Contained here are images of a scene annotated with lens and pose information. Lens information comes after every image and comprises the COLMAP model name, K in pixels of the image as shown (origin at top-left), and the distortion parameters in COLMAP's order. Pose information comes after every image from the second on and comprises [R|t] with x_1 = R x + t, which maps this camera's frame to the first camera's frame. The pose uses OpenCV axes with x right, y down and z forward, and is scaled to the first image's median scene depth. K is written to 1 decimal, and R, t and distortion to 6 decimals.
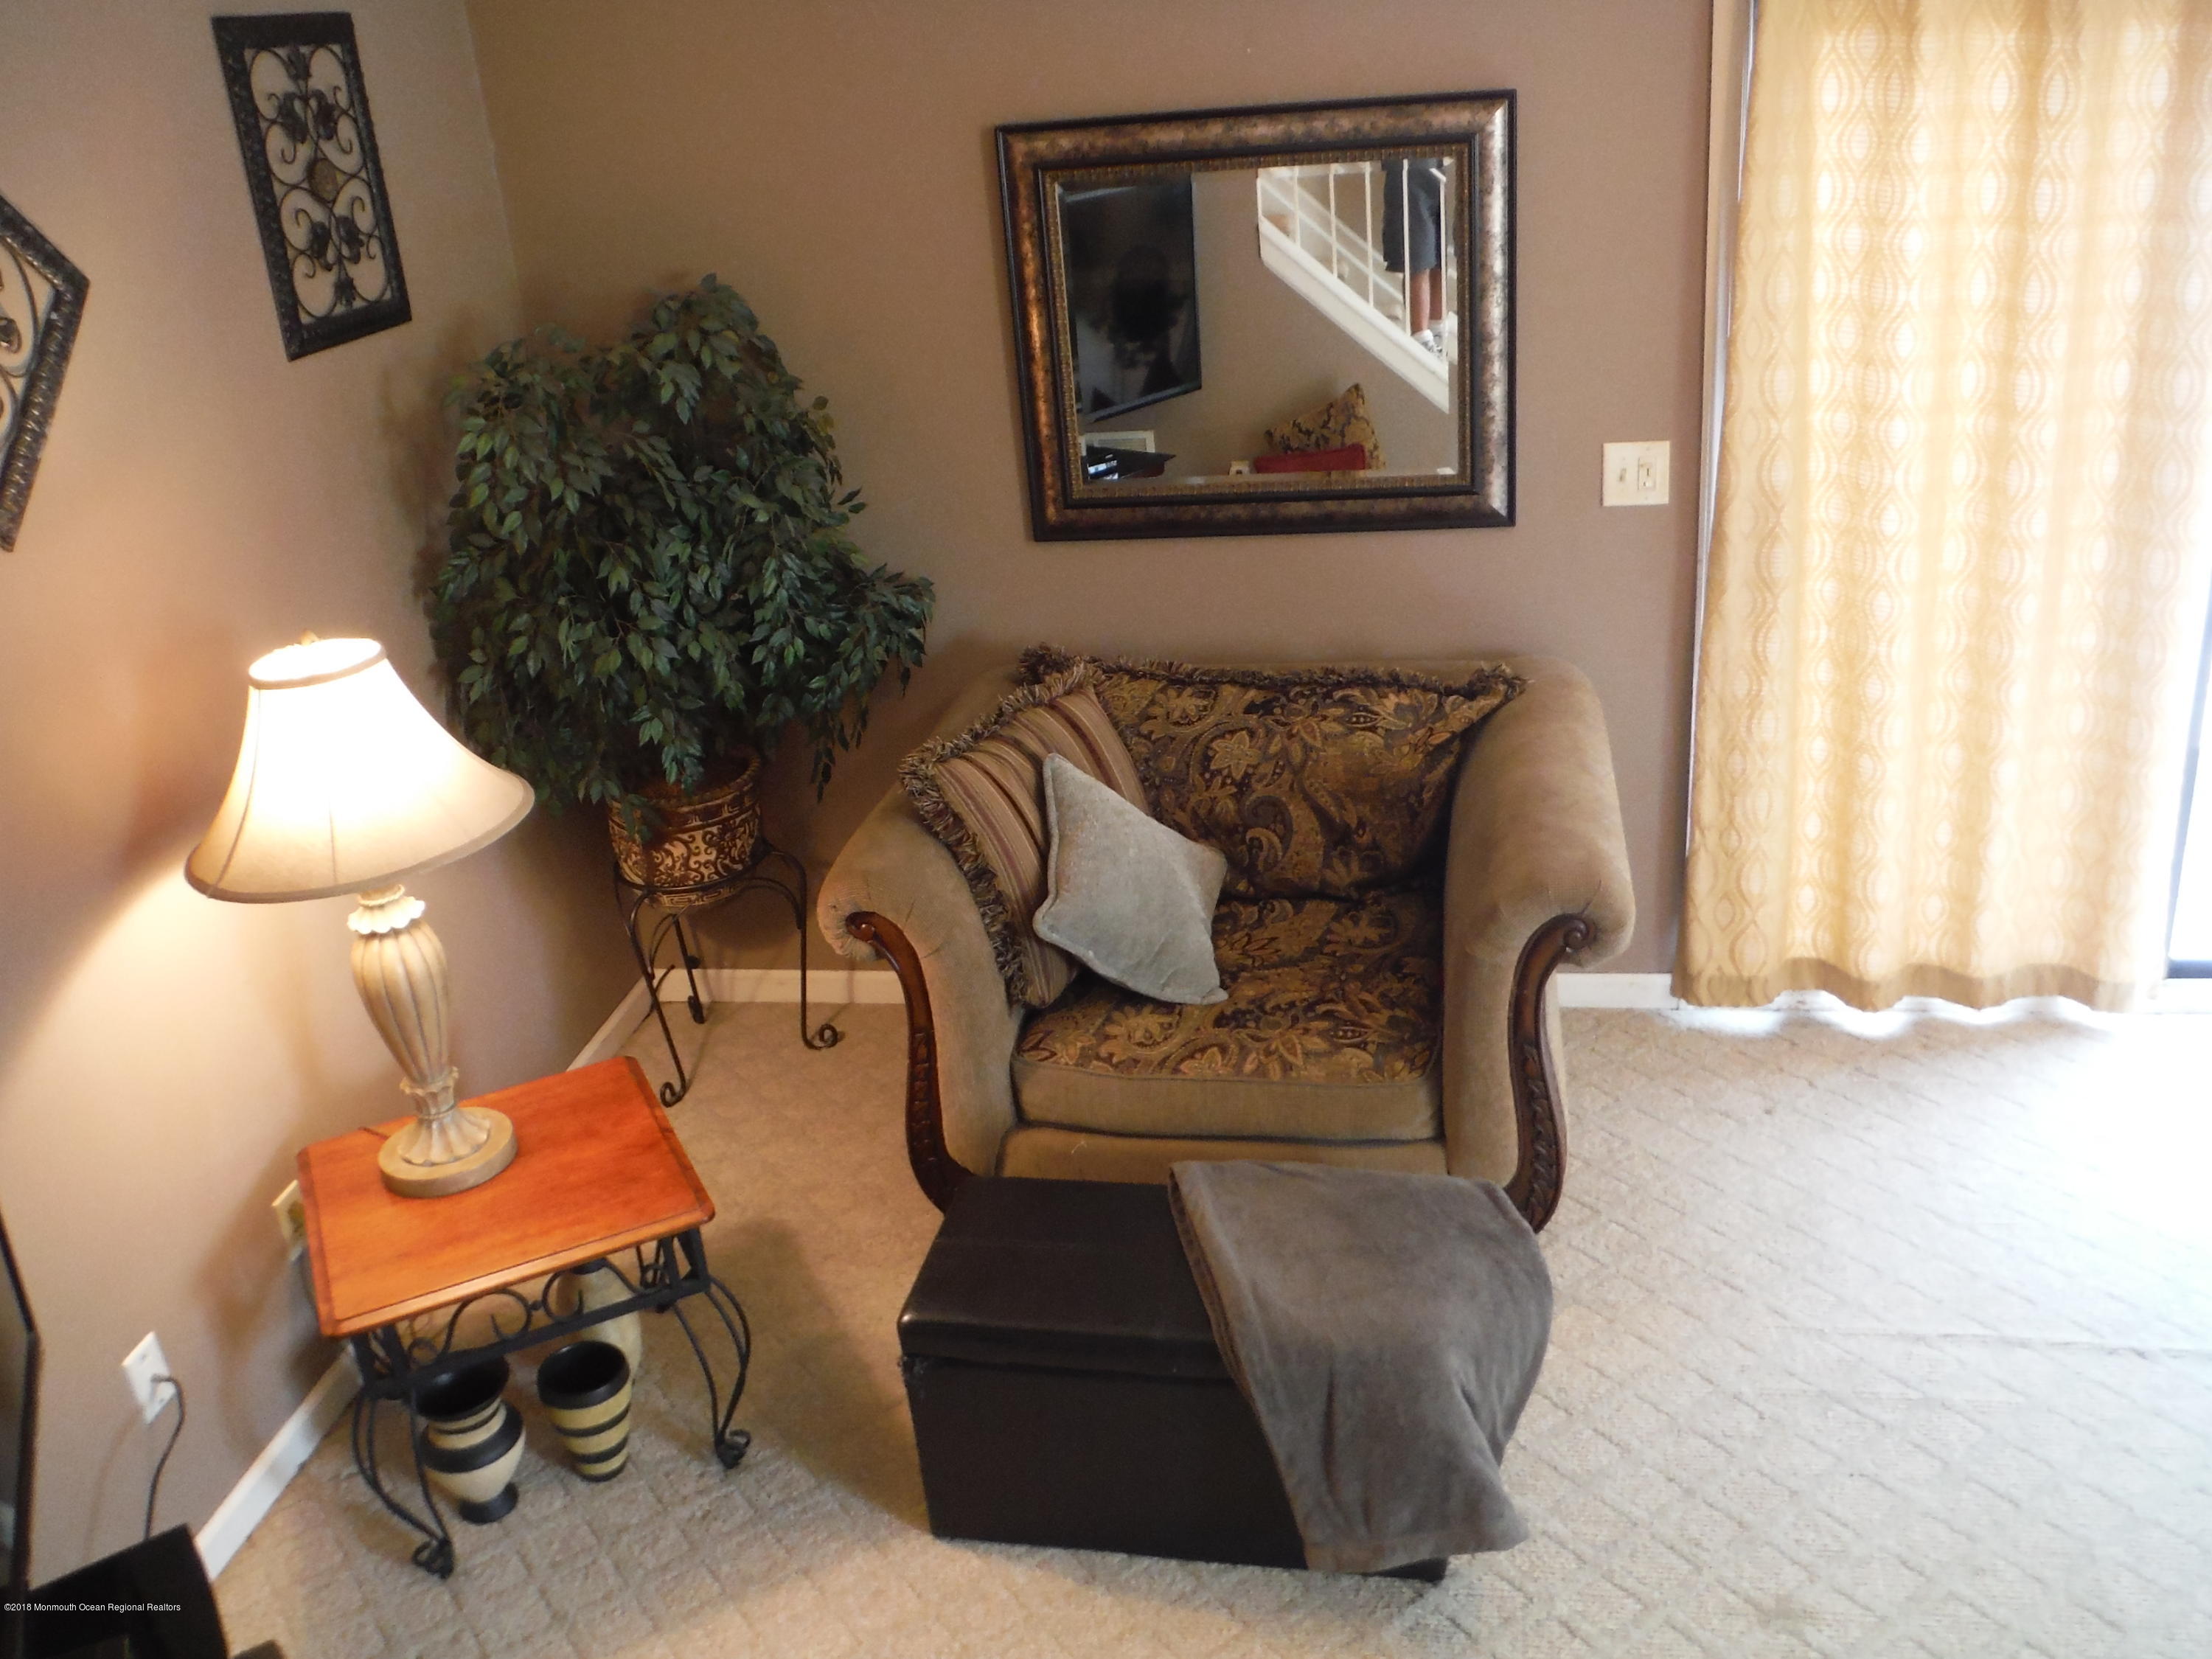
lens RADIAL K [[1876.4, 0, 1096.1], [0, 1876.4, 810.2], [0, 0, 1]] dist [-0.050045, 0.013278]
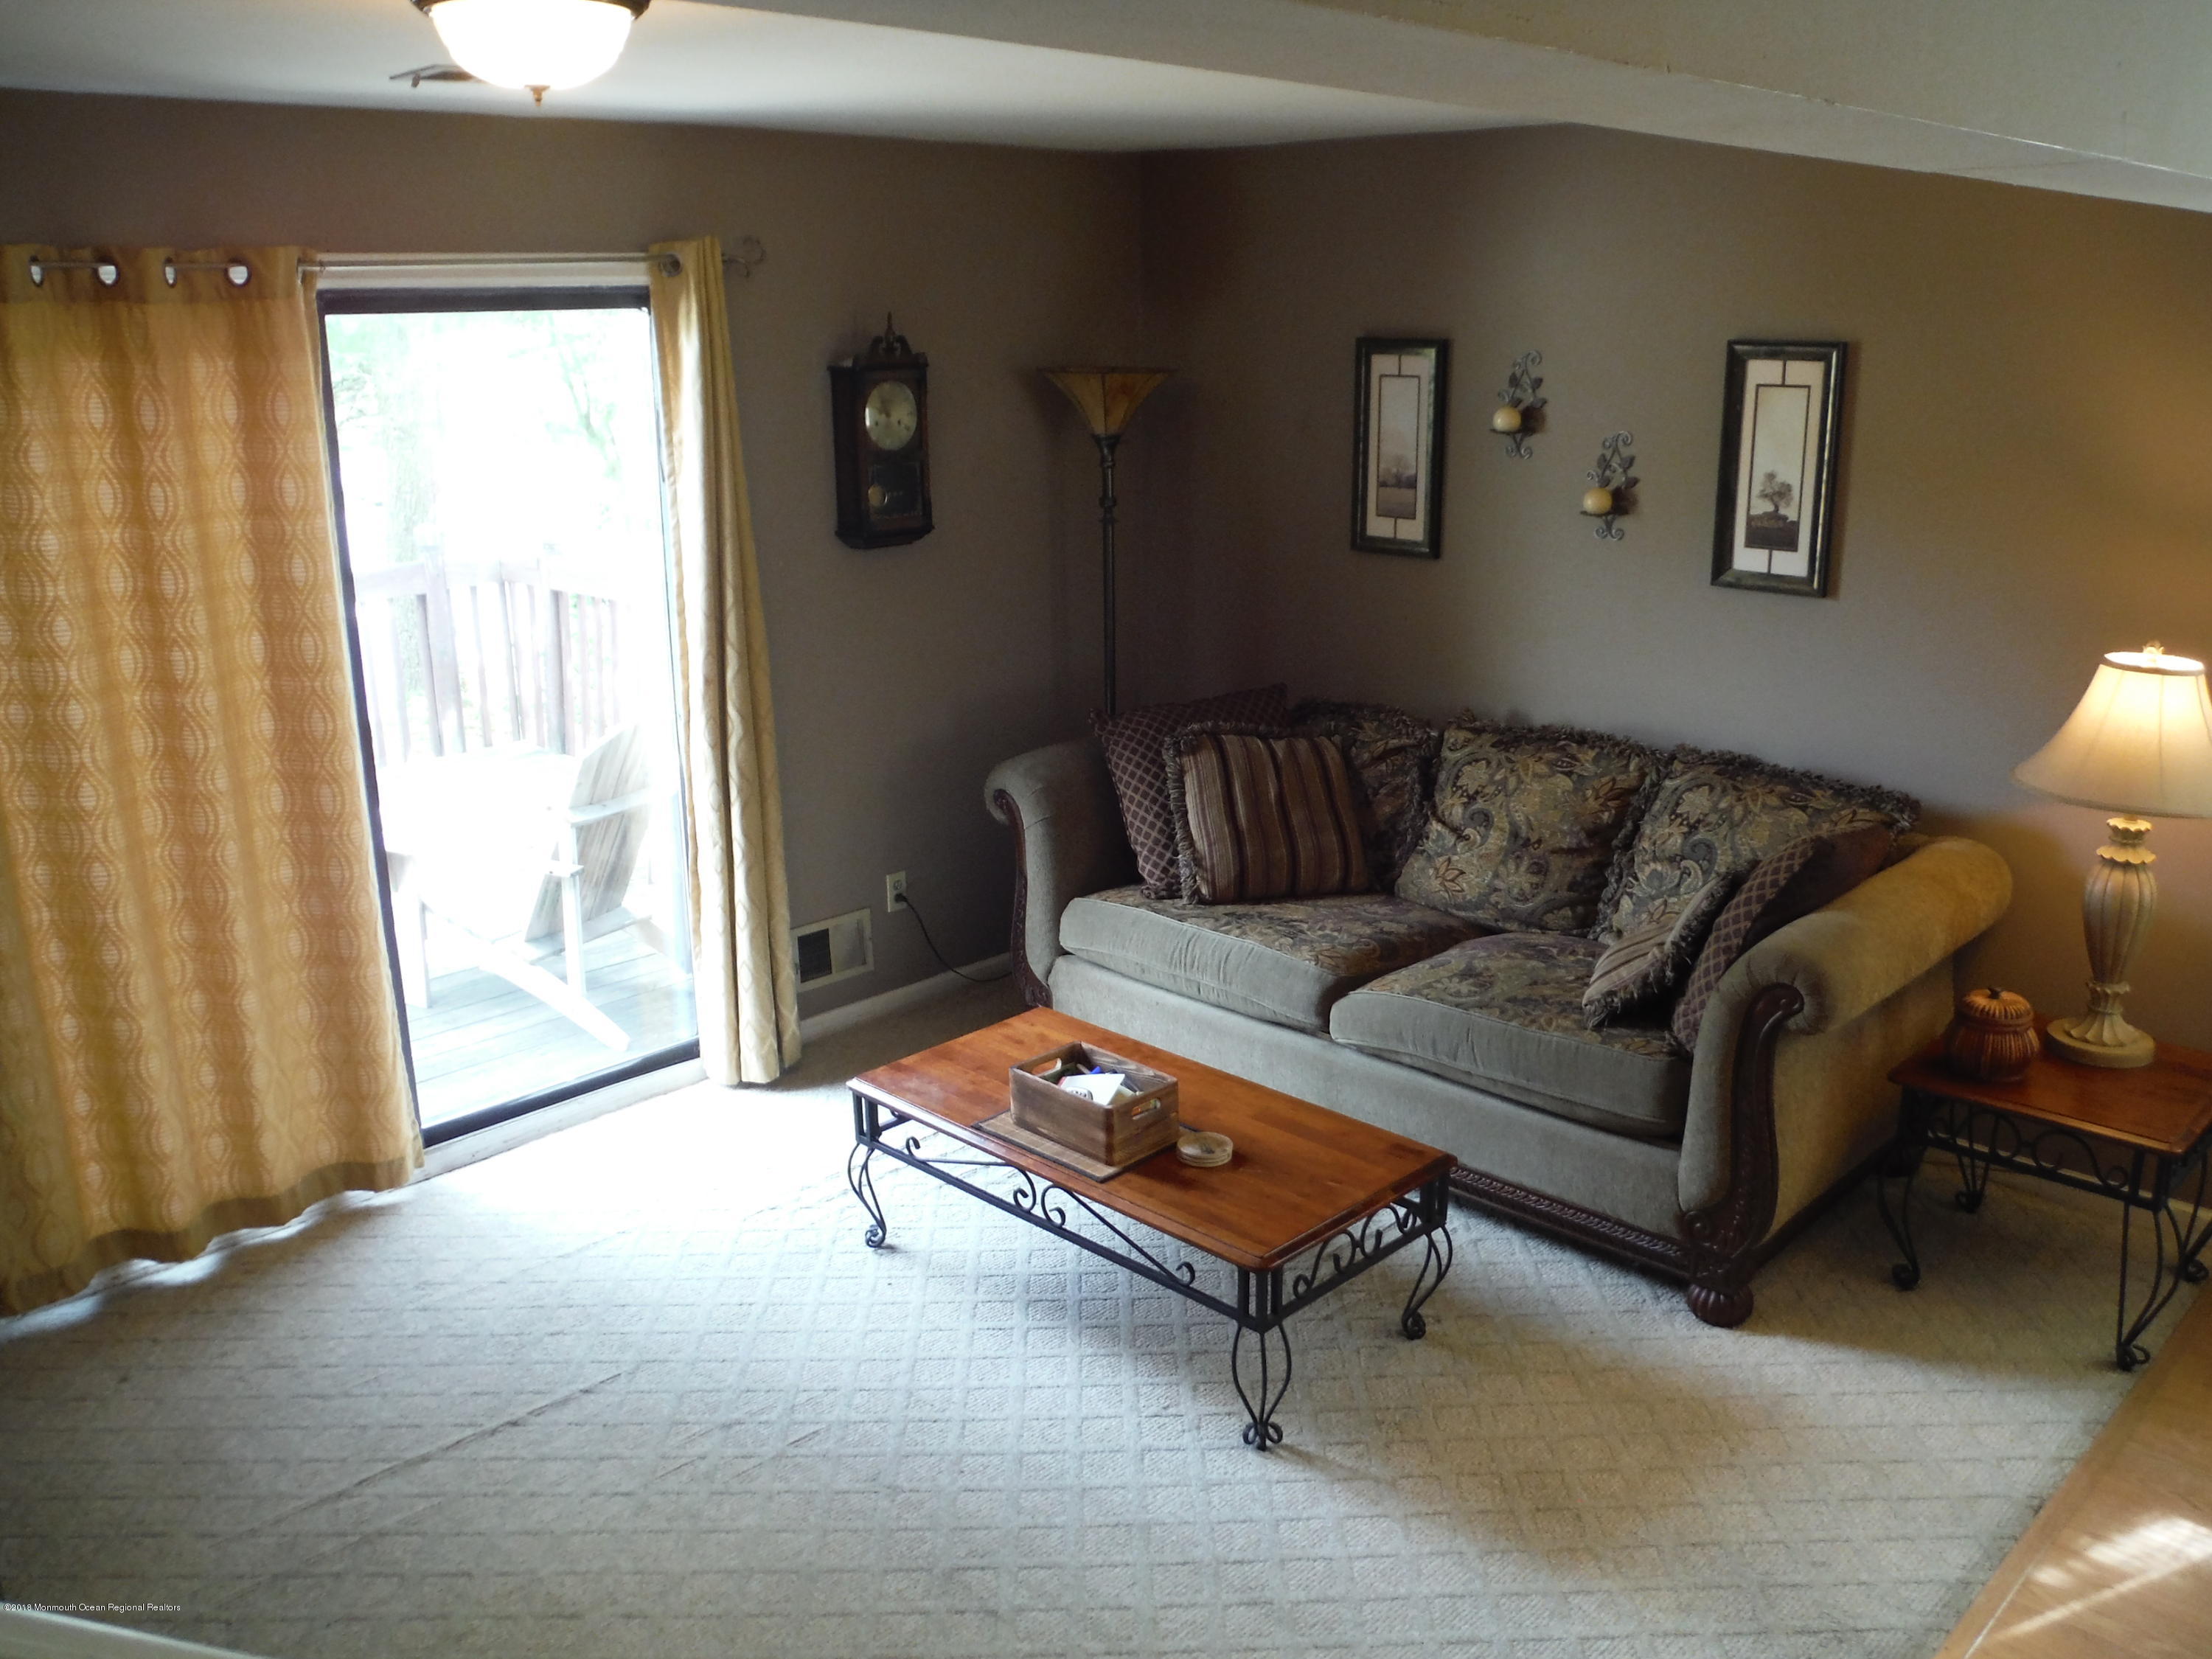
lens RADIAL K [[1876.4, 0, 1110.1], [0, 1876.4, 833.5], [0, 0, 1]] dist [-0.050045, 0.013278]
pose [[0.566110, -0.156111, 0.809413, -0.106001], [0.288974, 0.957177, -0.017501, 0.053807], [-0.772019, 0.243807, 0.586979, -0.077249]]
